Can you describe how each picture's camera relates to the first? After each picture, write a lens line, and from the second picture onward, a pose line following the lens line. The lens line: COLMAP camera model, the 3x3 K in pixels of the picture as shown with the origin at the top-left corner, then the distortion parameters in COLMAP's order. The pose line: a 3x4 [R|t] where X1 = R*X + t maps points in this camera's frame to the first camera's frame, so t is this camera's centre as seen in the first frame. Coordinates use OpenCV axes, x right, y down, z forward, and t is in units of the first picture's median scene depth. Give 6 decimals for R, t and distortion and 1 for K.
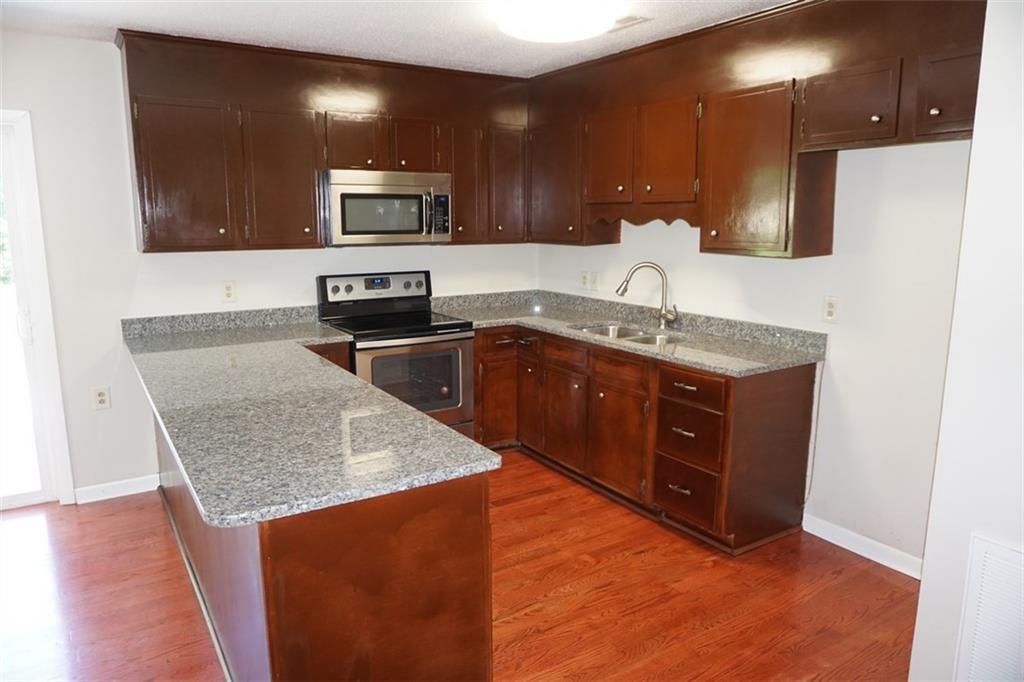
lens RADIAL K [[688.0, 0, 512.0], [0, 688.0, 341.0], [0, 0, 1]] dist [-0.003636, 0.001990]
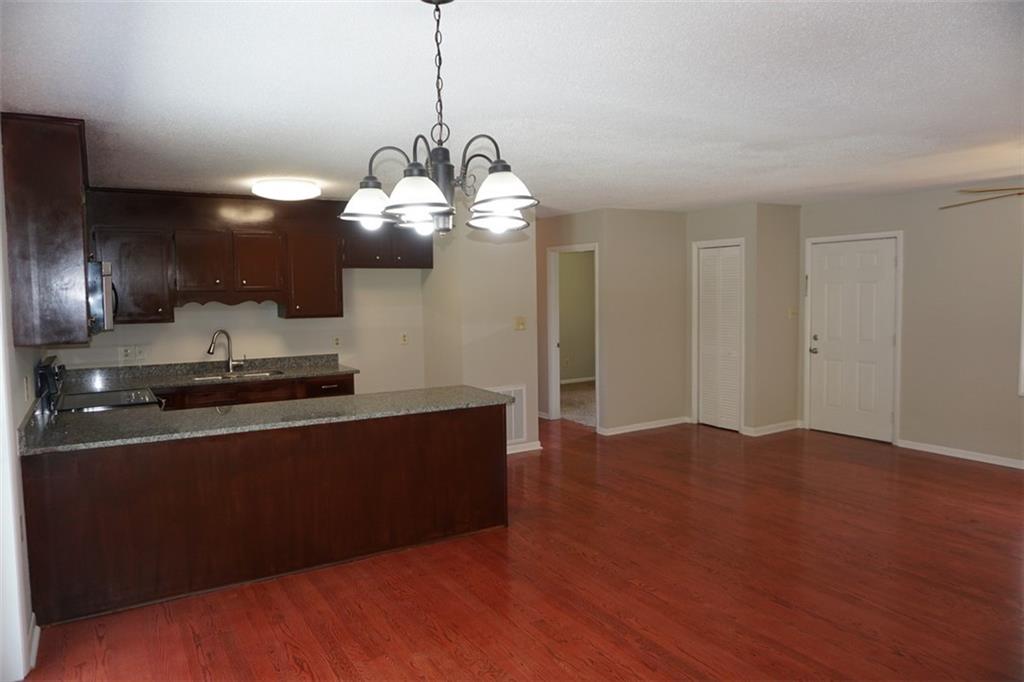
lens RADIAL K [[695.3, 0, 512.0], [0, 695.3, 341.0], [0, 0, 1]] dist [-0.082775, 0.076684]
pose [[0.018772, -0.070999, 0.997300, -1.392856], [0.191343, 0.979294, 0.066115, -0.073620], [-0.981344, 0.189585, 0.031968, 0.360395]]
